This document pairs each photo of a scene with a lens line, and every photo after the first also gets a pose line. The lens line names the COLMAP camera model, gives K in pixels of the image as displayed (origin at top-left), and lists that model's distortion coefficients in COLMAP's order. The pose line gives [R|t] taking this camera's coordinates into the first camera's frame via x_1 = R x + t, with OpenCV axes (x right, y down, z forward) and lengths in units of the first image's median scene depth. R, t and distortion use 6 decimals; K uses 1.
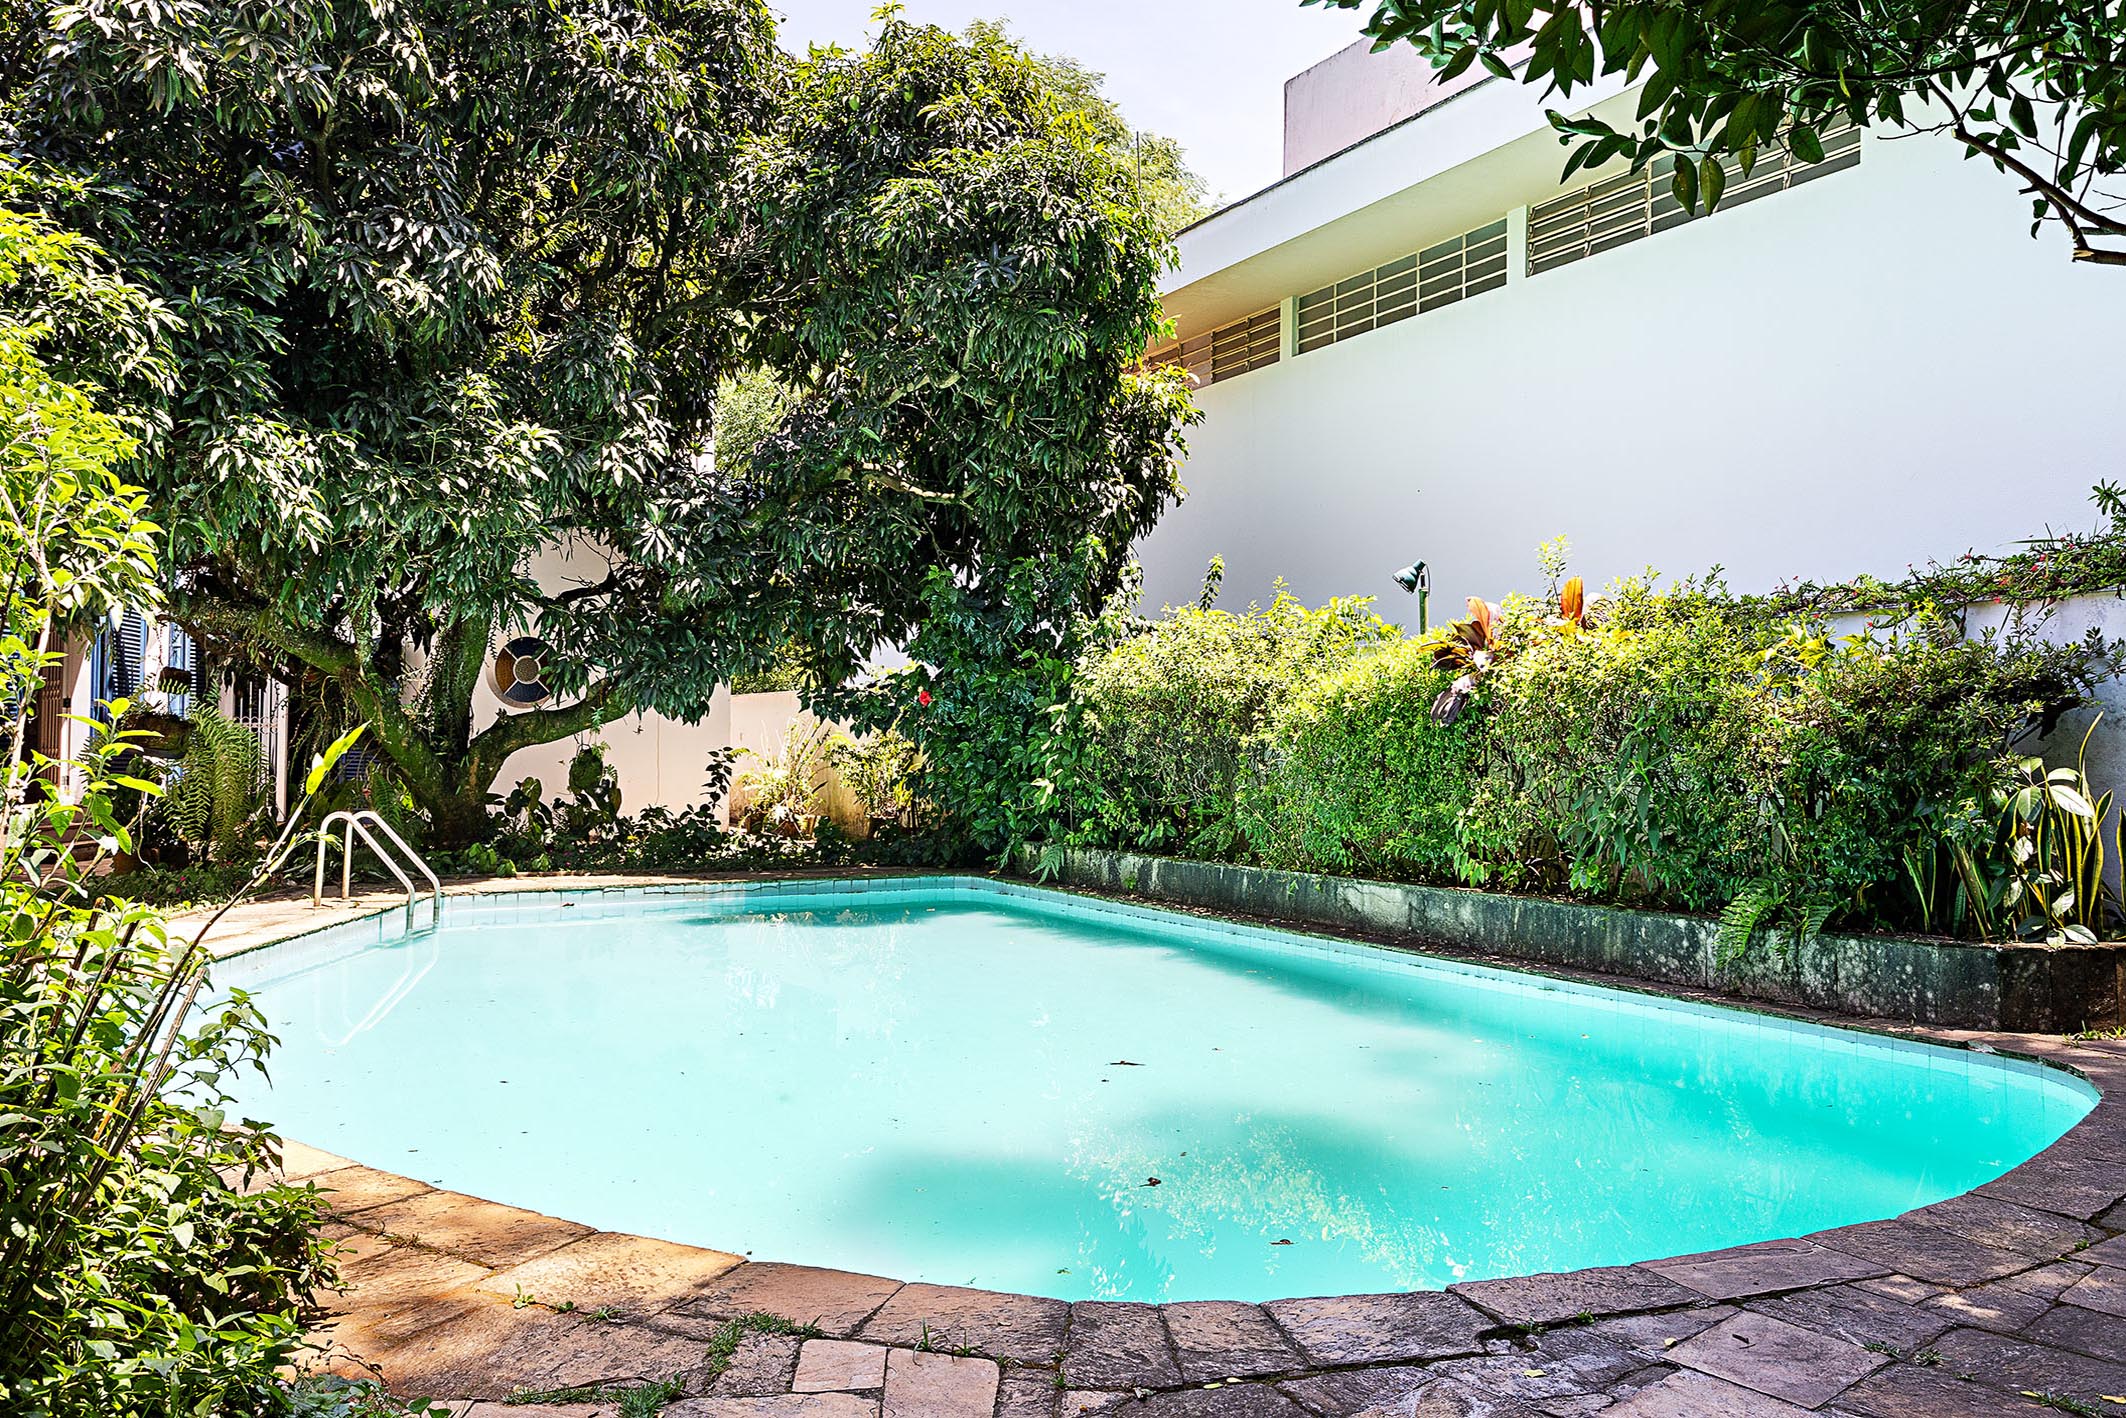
lens RADIAL K [[1646.9, 0, 1064.0], [0, 1646.9, 727.5], [0, 0, 1]] dist [0.002298, 0.007466]
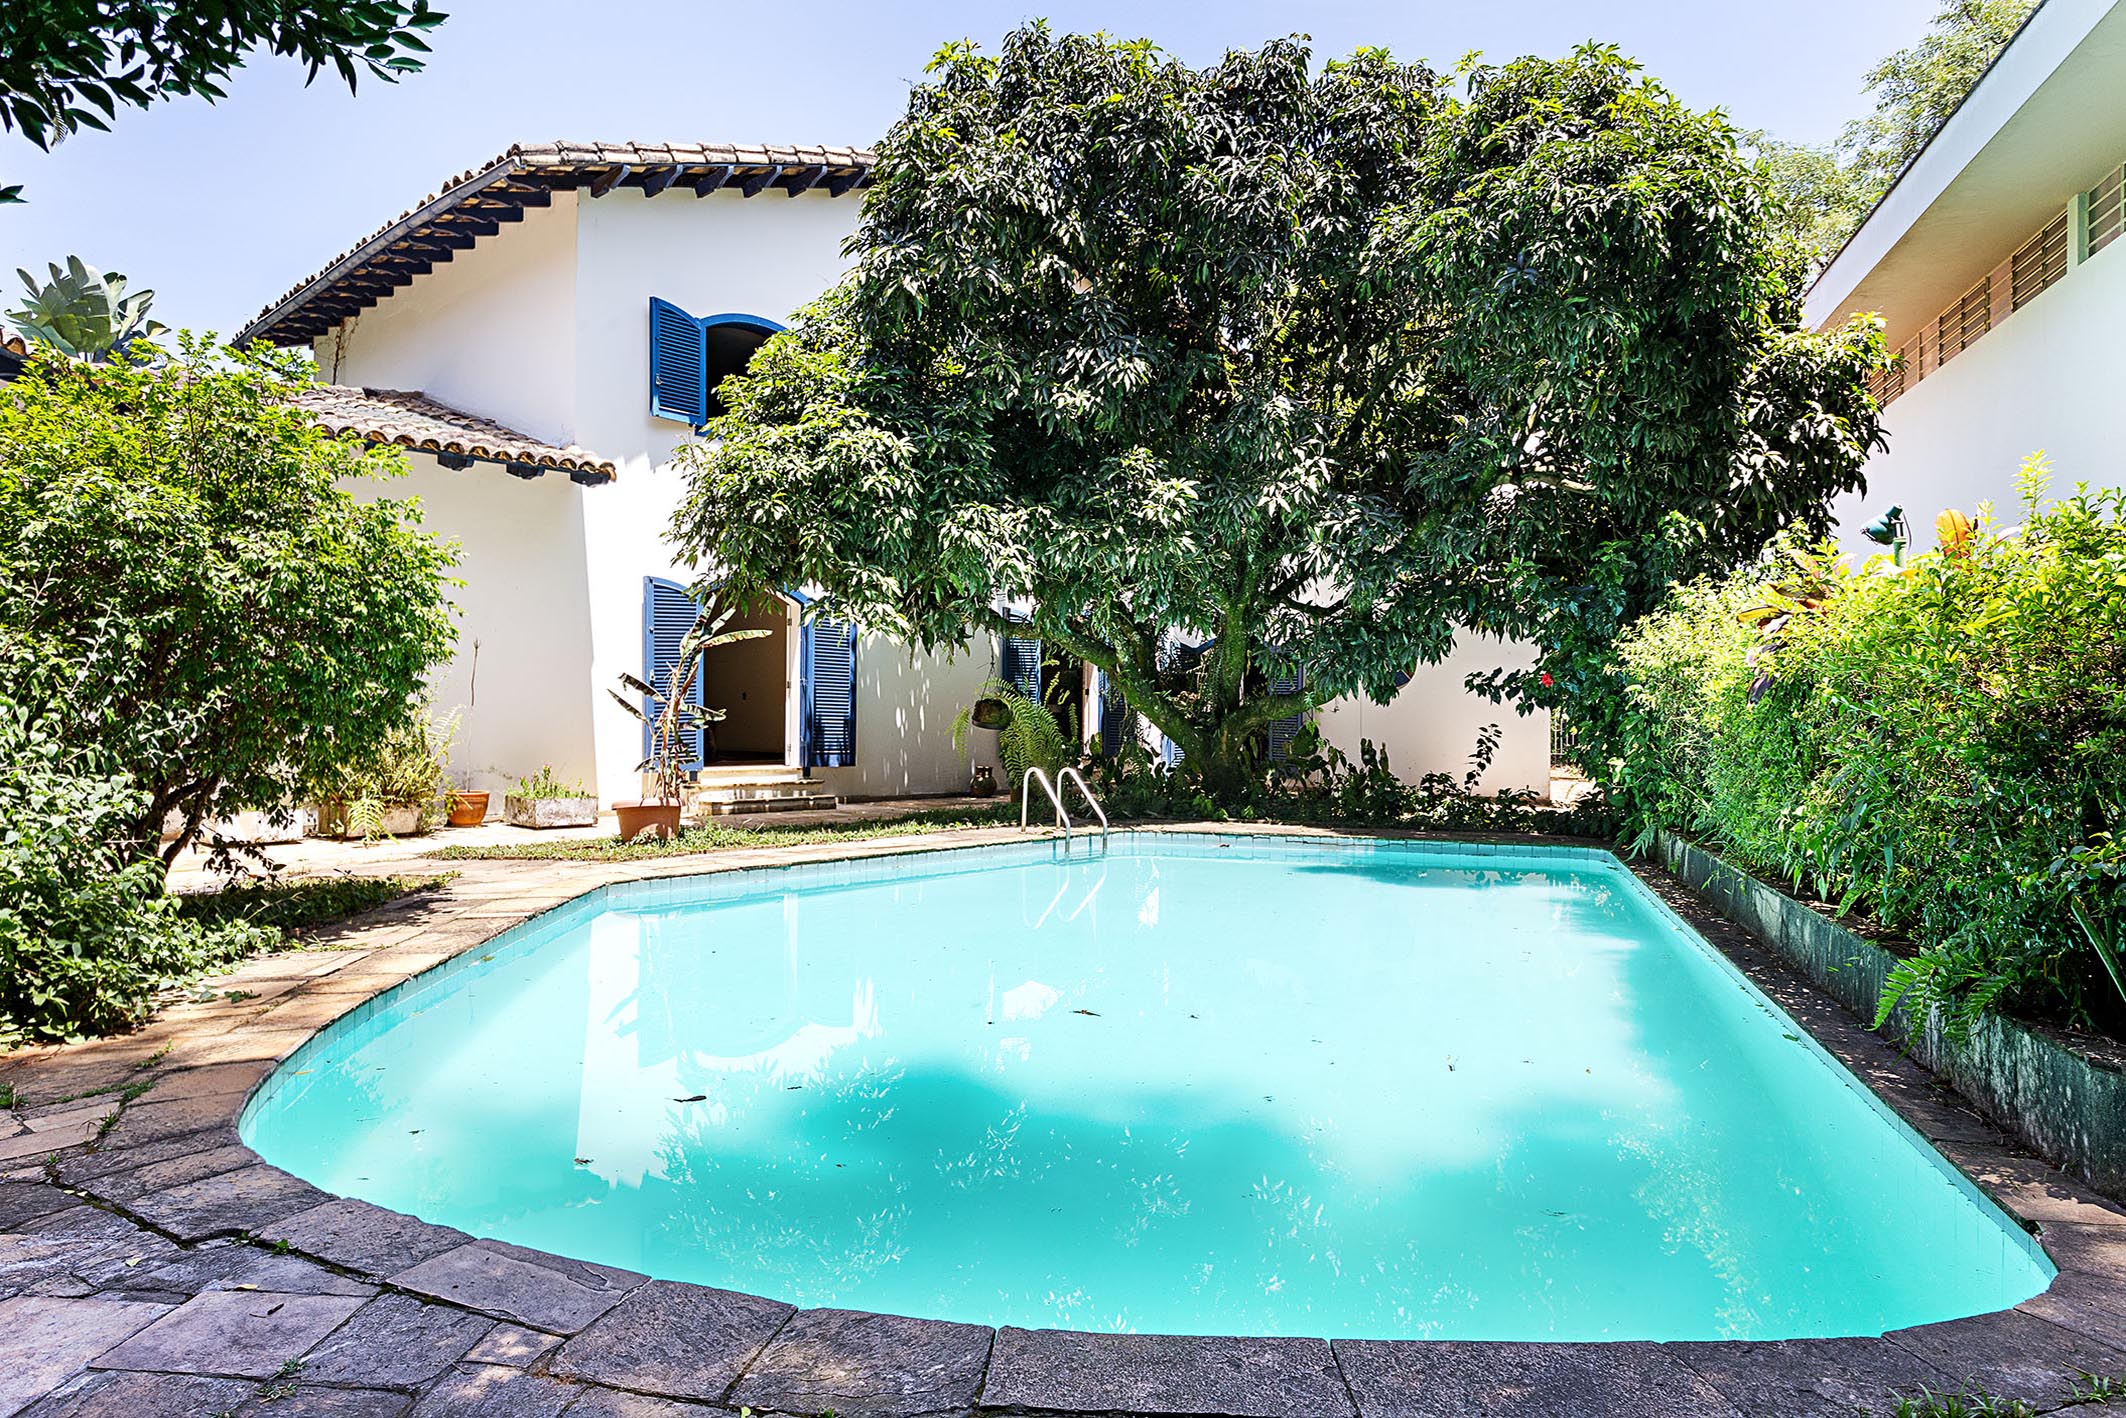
lens RADIAL K [[1295.4, 0, 1063.7], [0, 1295.4, 693.0], [0, 0, 1]] dist [-0.004985, 0.003847]
pose [[0.665954, -0.010434, -0.745920, 0.423070], [0.003691, 0.999936, -0.010692, -0.001813], [0.745983, 0.004367, 0.665950, 0.259125]]
